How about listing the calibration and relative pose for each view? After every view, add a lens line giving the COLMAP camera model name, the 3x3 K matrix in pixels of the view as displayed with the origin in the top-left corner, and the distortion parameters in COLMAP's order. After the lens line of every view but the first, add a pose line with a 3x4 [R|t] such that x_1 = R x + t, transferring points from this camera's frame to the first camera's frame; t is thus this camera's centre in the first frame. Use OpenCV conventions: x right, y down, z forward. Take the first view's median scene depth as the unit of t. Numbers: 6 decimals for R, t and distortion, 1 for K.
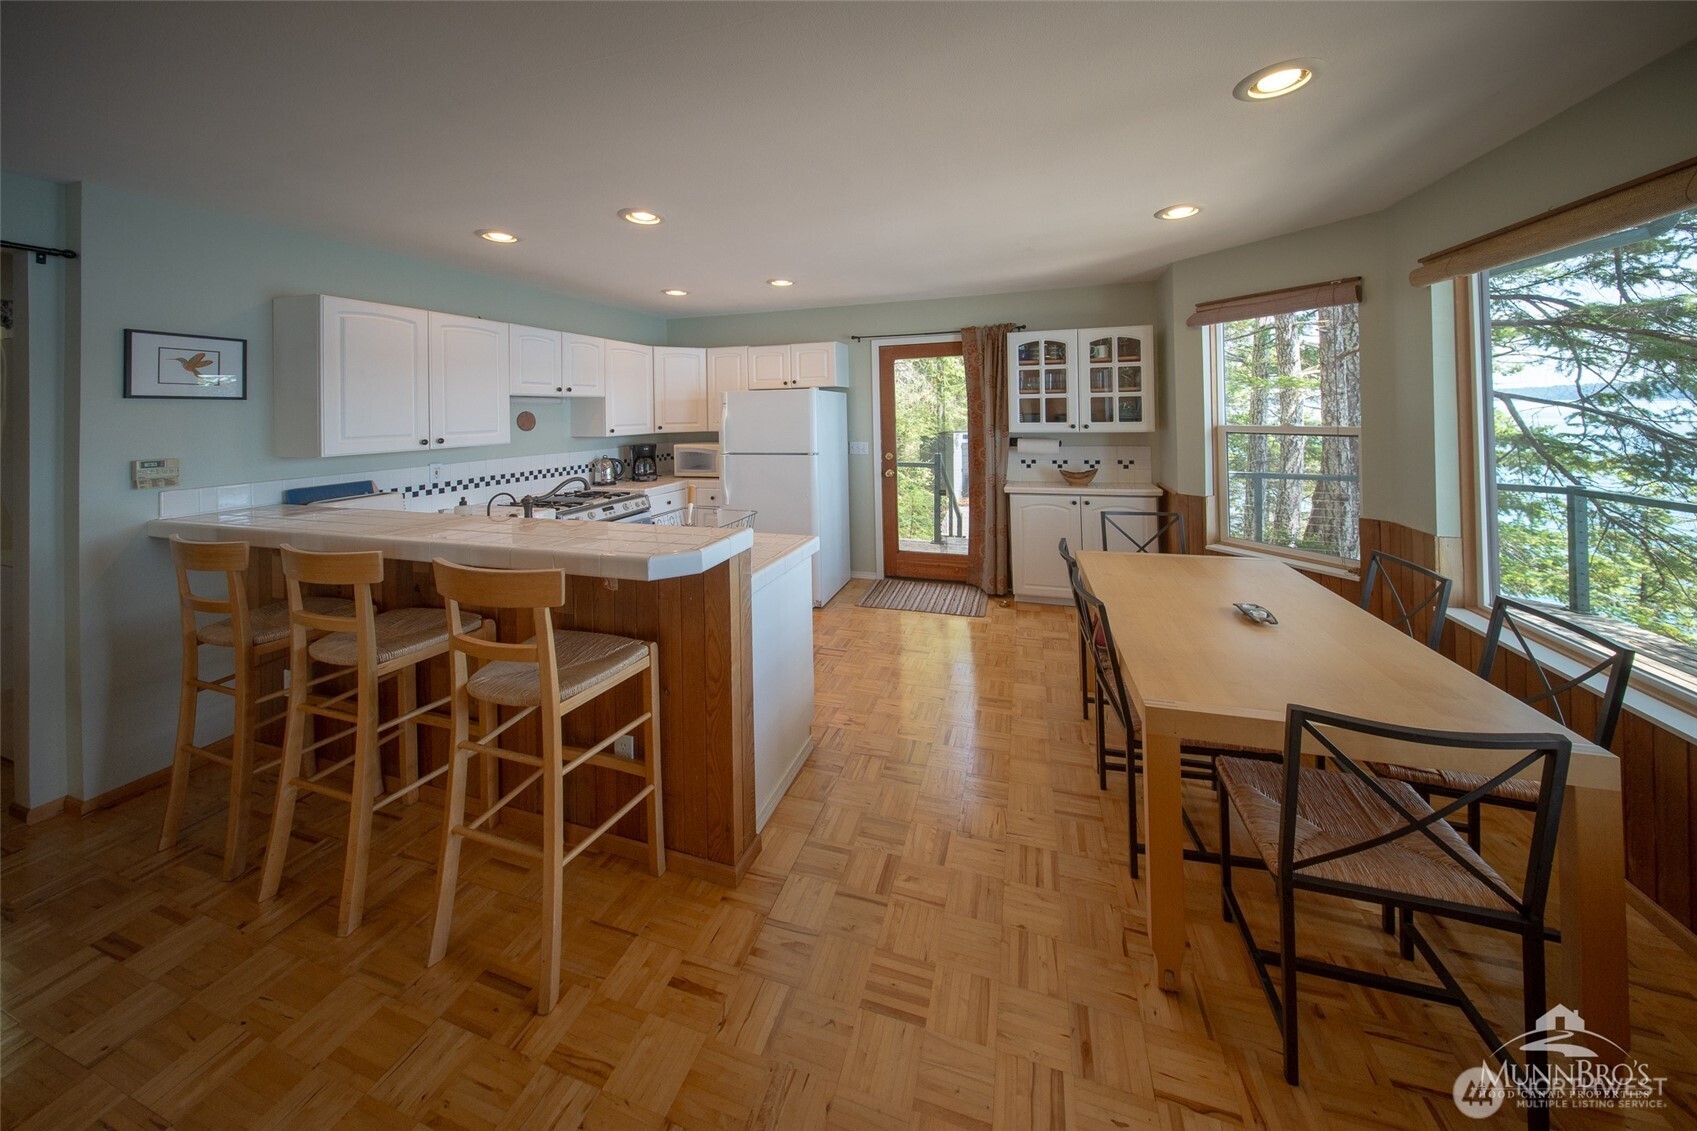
lens RADIAL K [[497.4, 0, 869.7], [0, 497.4, 407.5], [0, 0, 1]] dist [-0.004513, -0.000142]
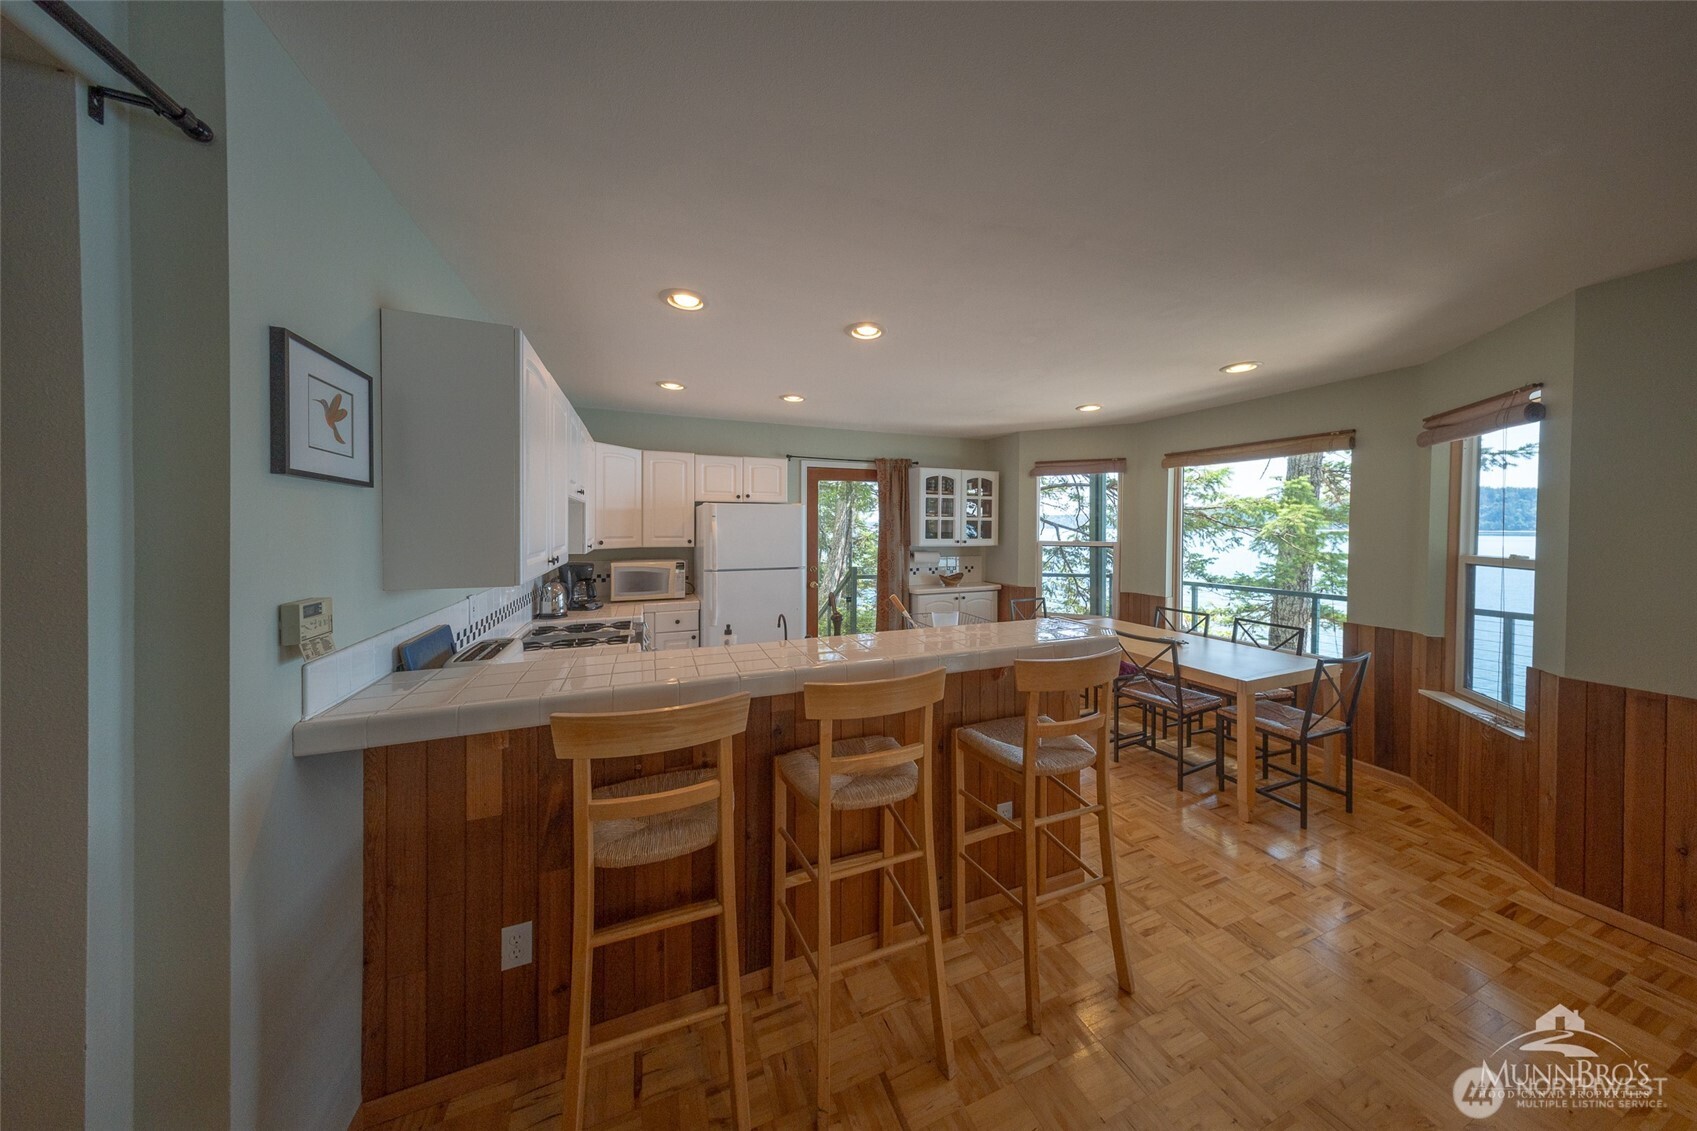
lens RADIAL K [[497.4, 0, 818.7], [0, 497.4, 533.6], [0, 0, 1]] dist [-0.004513, -0.000142]
pose [[0.797886, 0.011674, 0.602696, -0.689047], [-0.021277, 0.999735, 0.008803, 0.012060], [-0.602433, -0.019847, 0.797922, 0.150079]]
